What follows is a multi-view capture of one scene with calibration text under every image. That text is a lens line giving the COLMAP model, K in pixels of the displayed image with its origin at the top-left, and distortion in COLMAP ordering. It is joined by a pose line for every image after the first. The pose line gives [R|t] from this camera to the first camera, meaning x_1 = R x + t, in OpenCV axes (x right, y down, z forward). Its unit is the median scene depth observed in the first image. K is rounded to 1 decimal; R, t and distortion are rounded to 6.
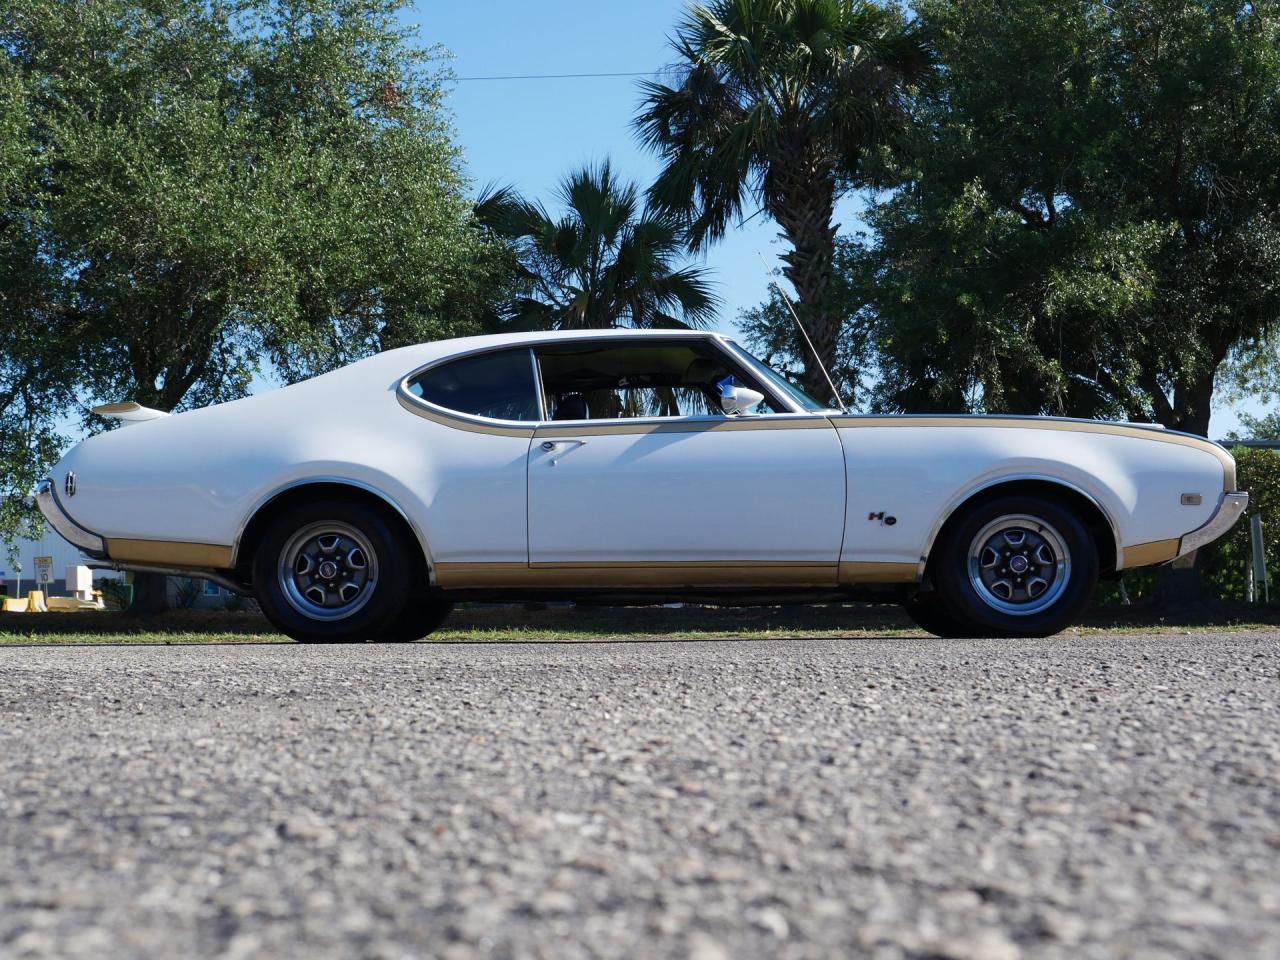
lens RADIAL K [[1735.5, 0, 640.0], [0, 1735.5, 480.0], [0, 0, 1]] dist [-0.002245, 0.020730]
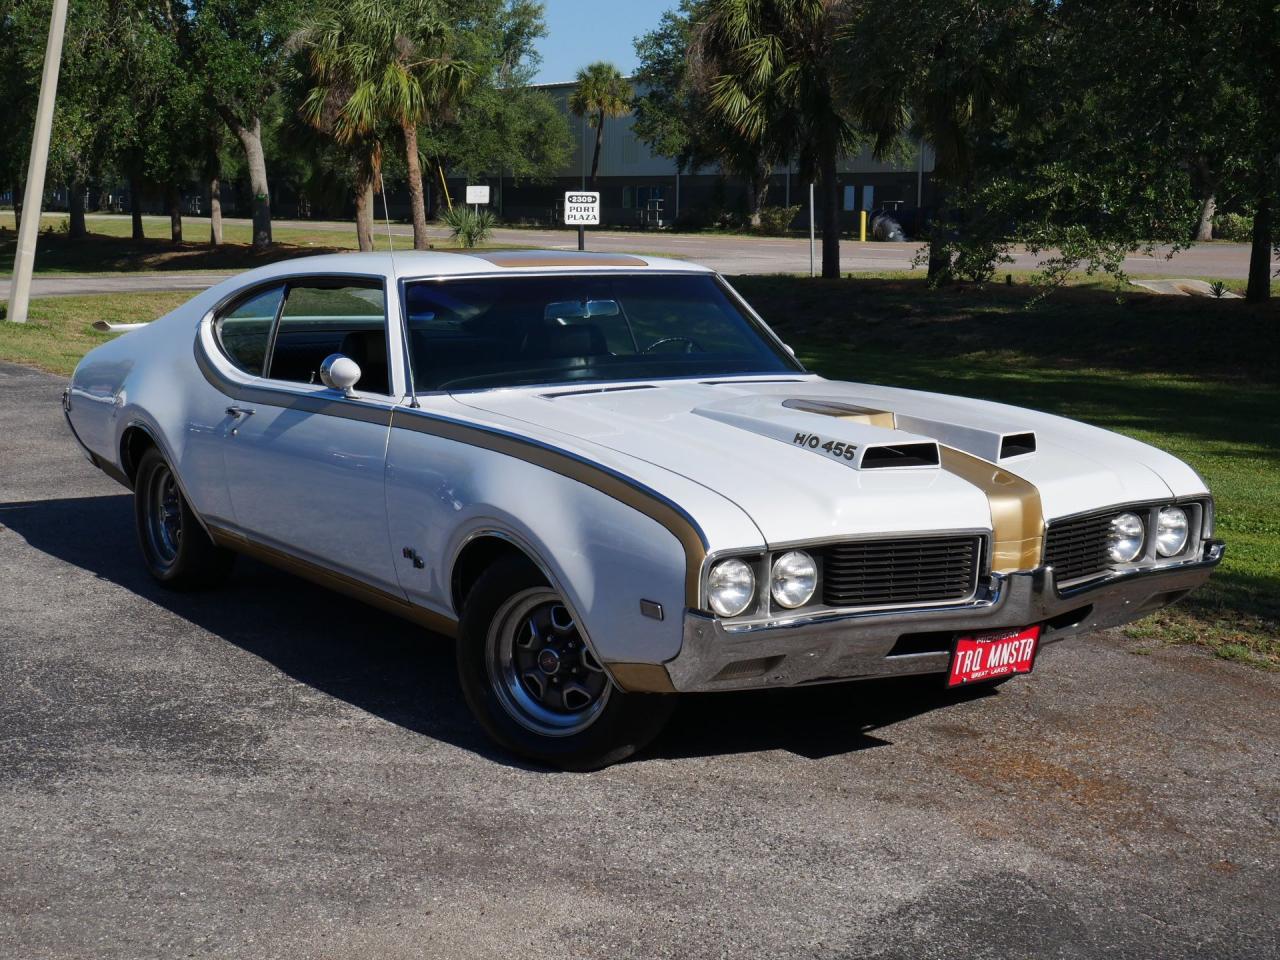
lens RADIAL K [[1940.3, 0, 640.0], [0, 1940.3, 480.0], [0, 0, 1]] dist [-0.004419, -0.034844]
pose [[0.575614, 0.127820, -0.807670, 0.305928], [0.053076, 0.979785, 0.192885, -0.058435], [0.815997, -0.153895, 0.557194, 0.224387]]
